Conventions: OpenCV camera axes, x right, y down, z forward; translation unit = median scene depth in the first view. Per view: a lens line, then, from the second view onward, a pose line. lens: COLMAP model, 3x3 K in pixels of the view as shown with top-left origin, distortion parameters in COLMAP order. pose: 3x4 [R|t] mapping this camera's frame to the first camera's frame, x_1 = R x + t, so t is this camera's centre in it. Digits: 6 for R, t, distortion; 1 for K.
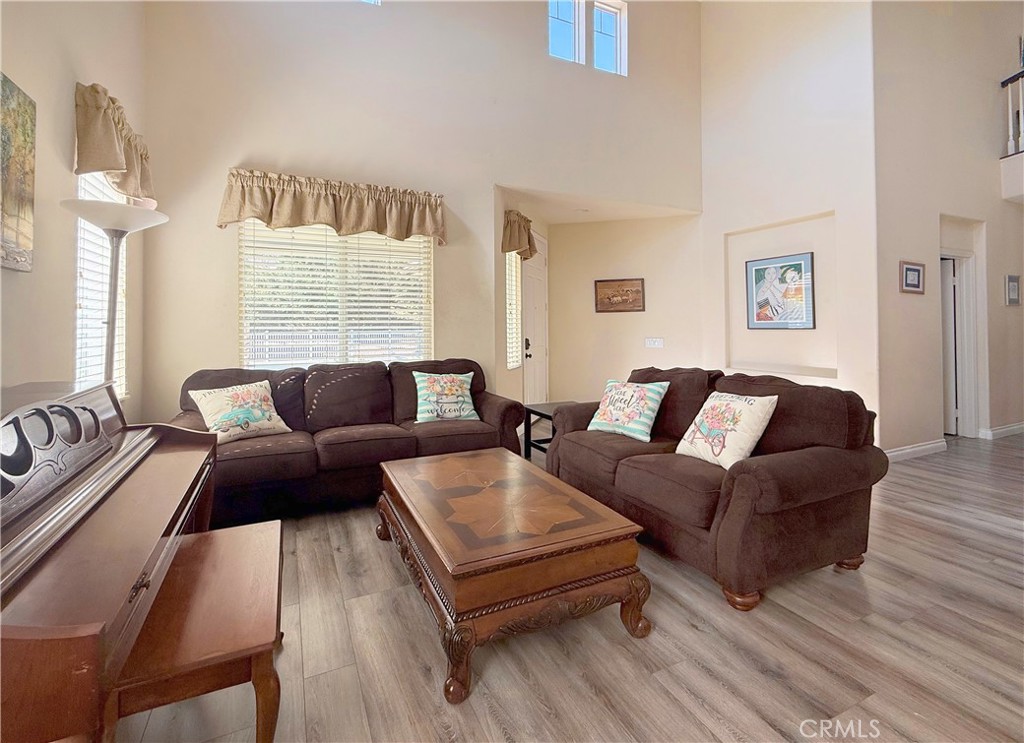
lens RADIAL K [[425.7, 0, 517.2], [0, 425.7, 315.5], [0, 0, 1]] dist [0.000937, 0.000293]
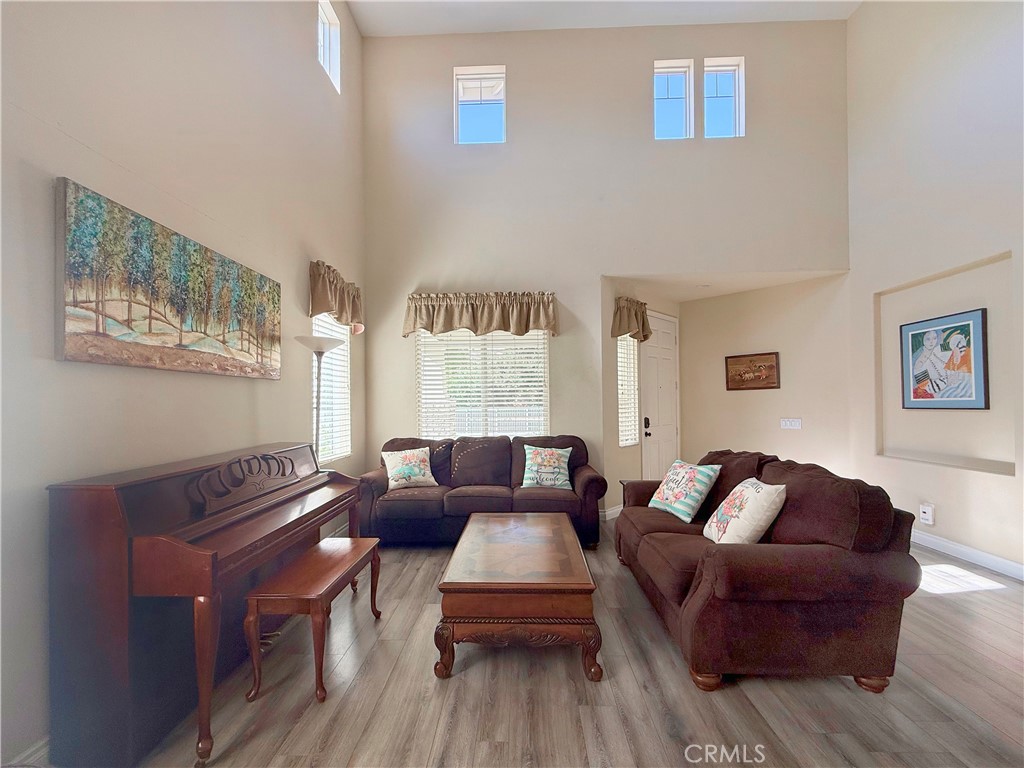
lens RADIAL K [[411.6, 0, 525.3], [0, 411.6, 396.4], [0, 0, 1]] dist [-0.000349, -0.000104]
pose [[0.889864, -0.015249, -0.455971, 0.287162], [0.020152, 0.999780, 0.005893, -0.011999], [0.455781, -0.014432, 0.889975, -0.030037]]
